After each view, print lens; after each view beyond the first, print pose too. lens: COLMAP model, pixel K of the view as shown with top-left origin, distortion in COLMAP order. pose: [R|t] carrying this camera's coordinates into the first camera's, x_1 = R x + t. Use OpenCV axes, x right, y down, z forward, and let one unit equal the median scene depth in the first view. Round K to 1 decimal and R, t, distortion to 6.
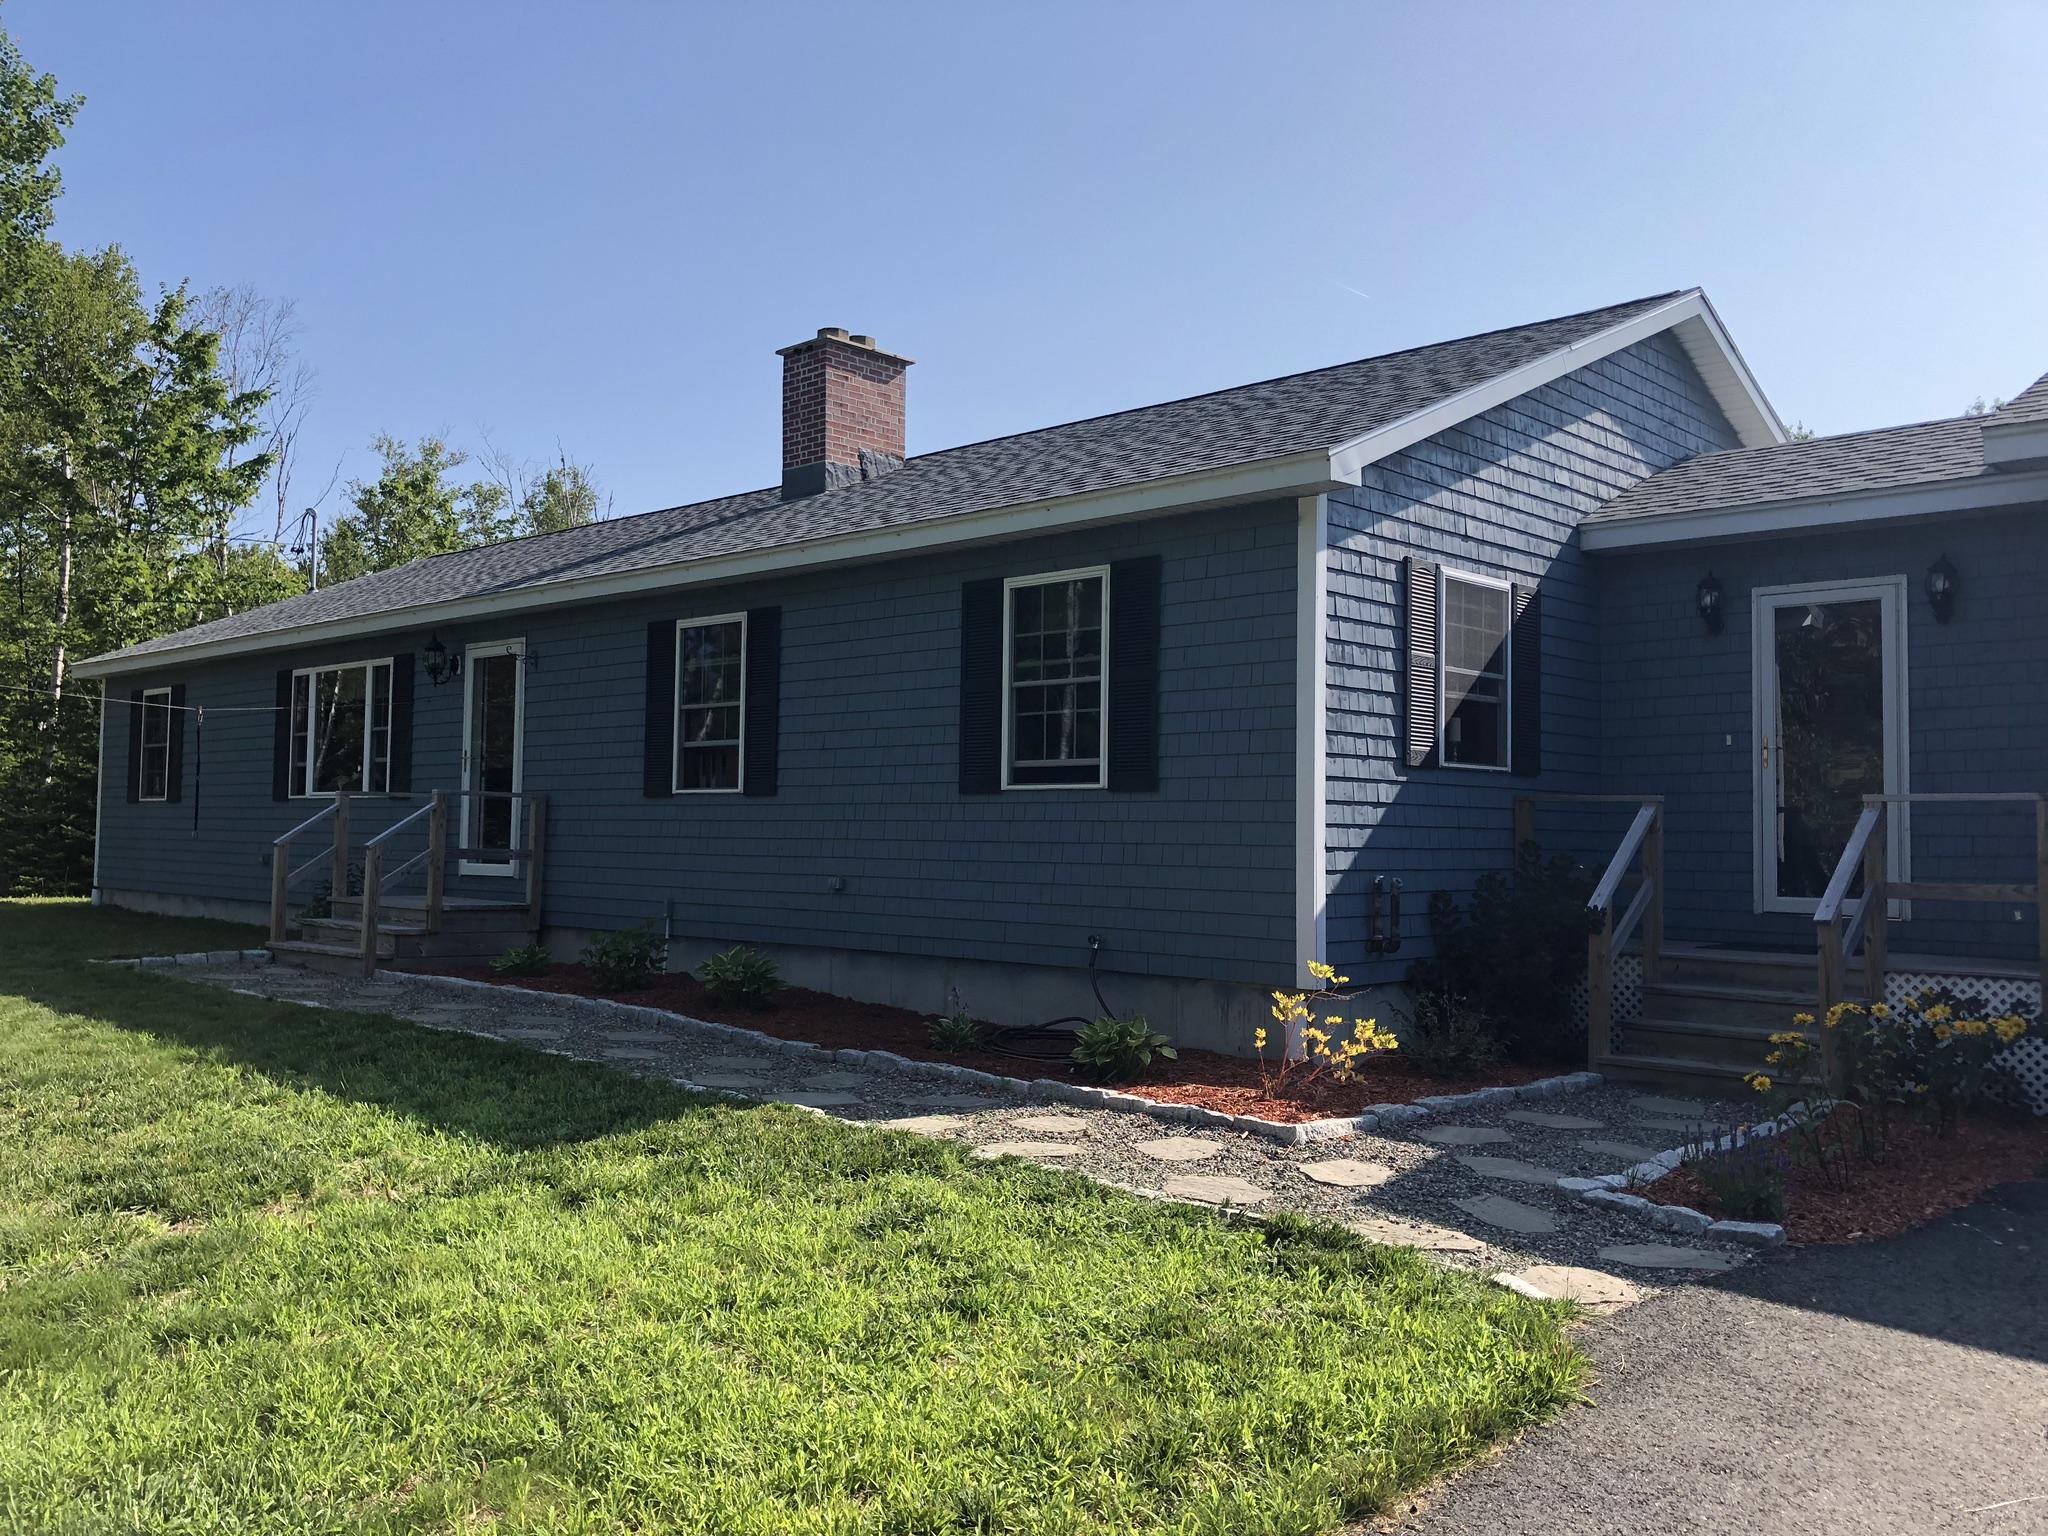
lens RADIAL K [[1692.1, 0, 1021.6], [0, 1692.1, 764.9], [0, 0, 1]] dist [-0.001071, -0.003962]
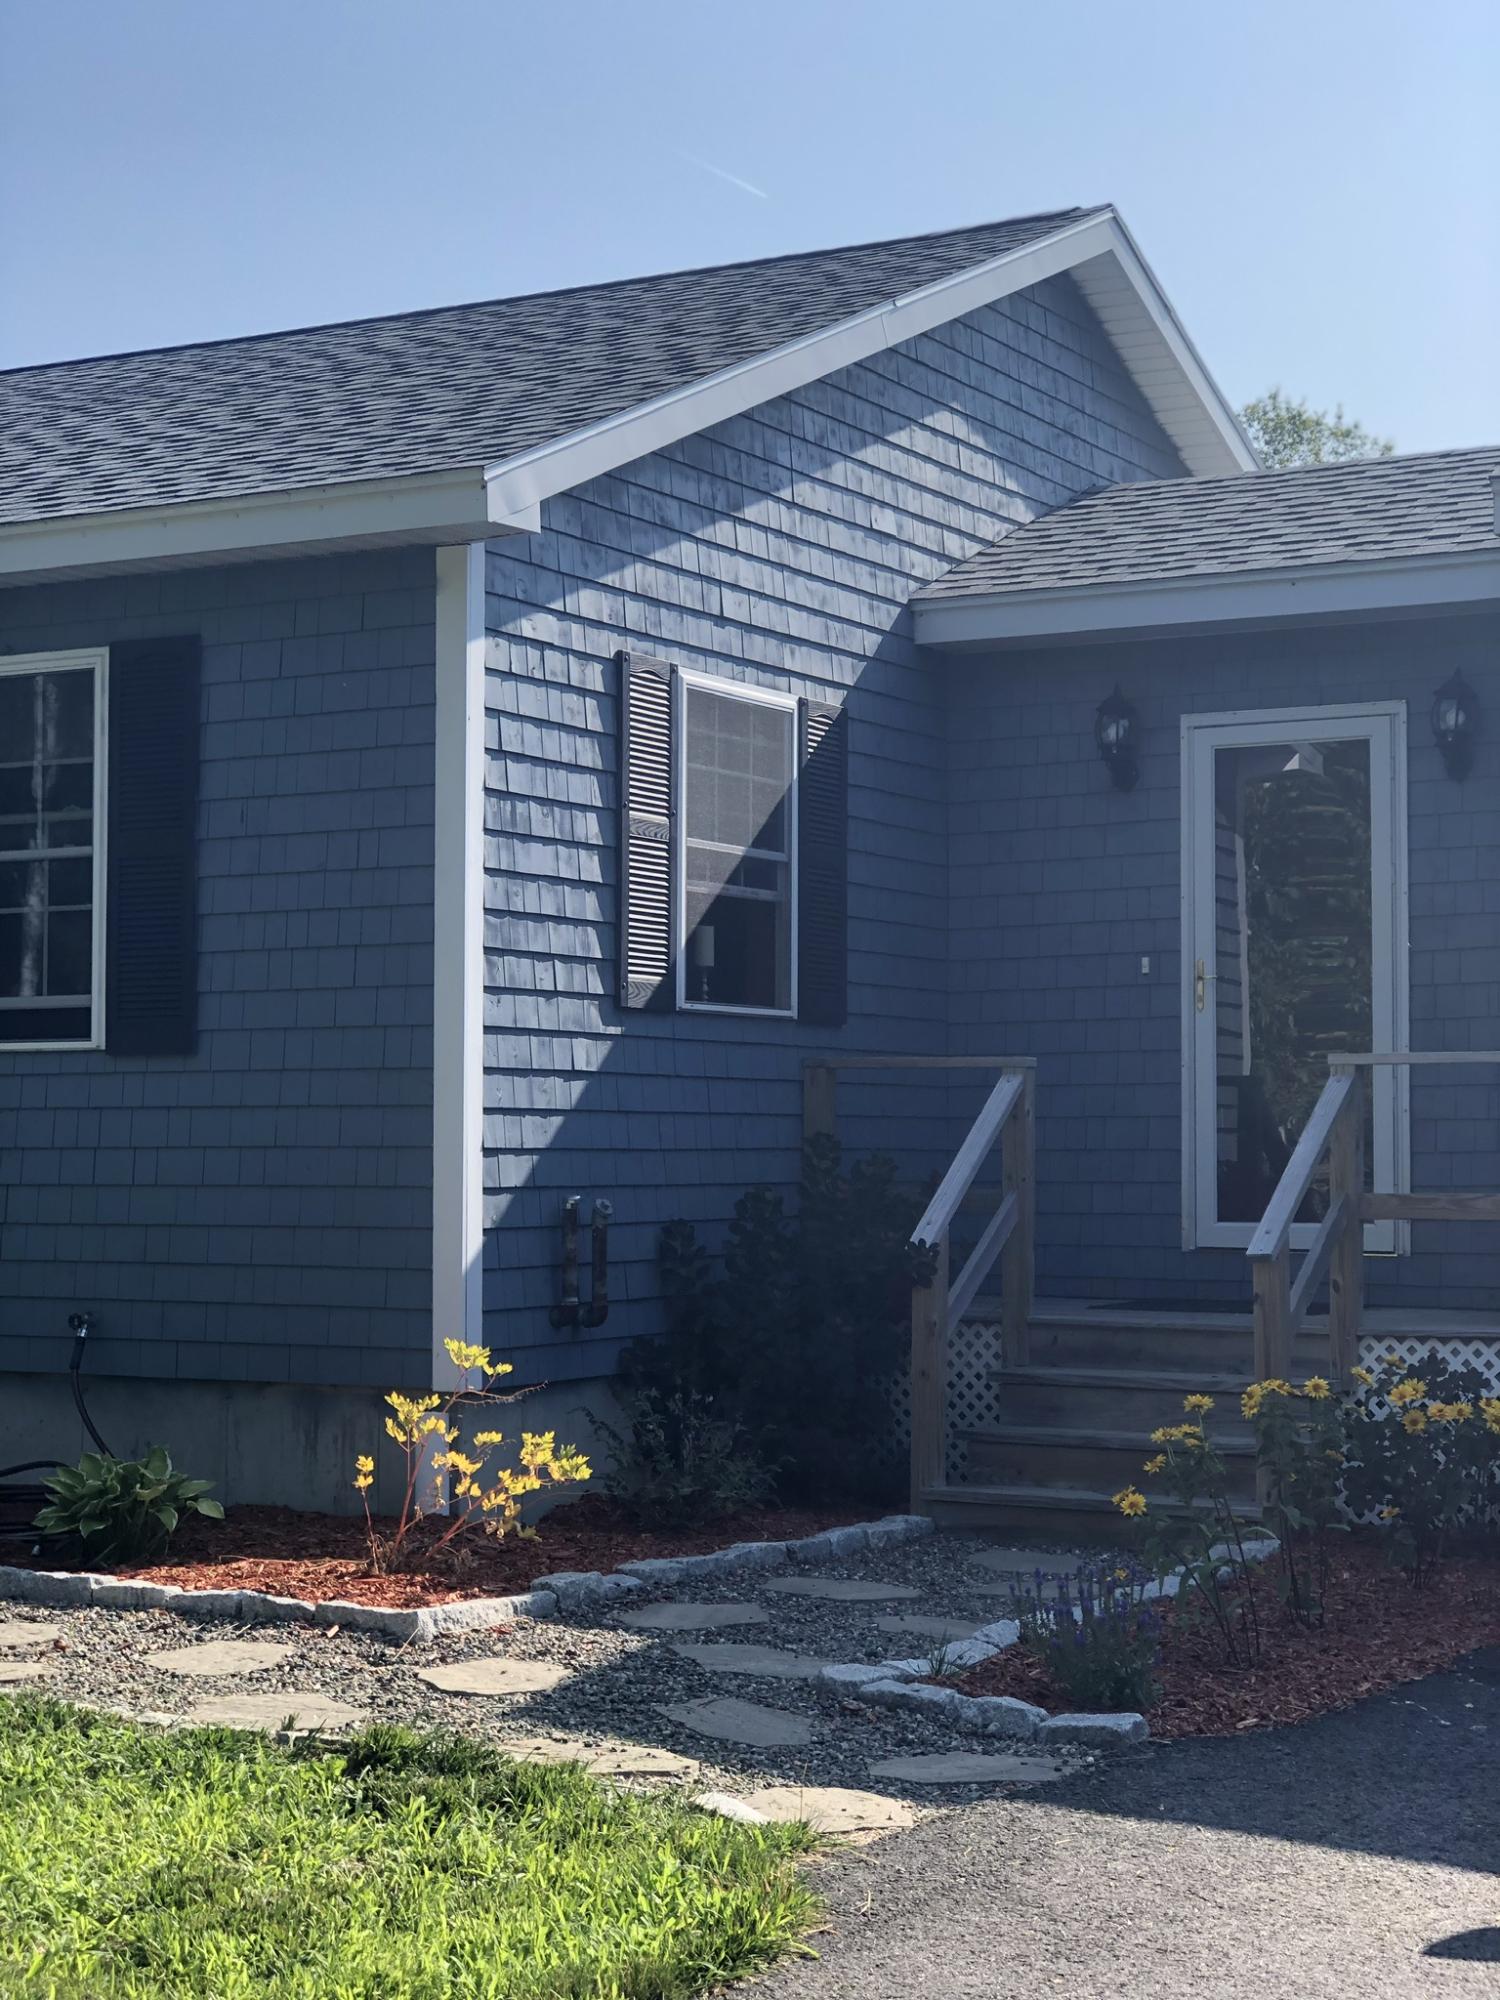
lens RADIAL K [[3414.3, 0, 734.2], [0, 3414.3, 1004.9], [0, 0, 1]] dist [0.083763, 0.000000]
pose [[0.974383, -0.000423, 0.224897, -0.000863], [0.000433, 1.000000, 0.000004, -0.000678], [-0.224897, 0.000094, 0.974383, -0.170762]]
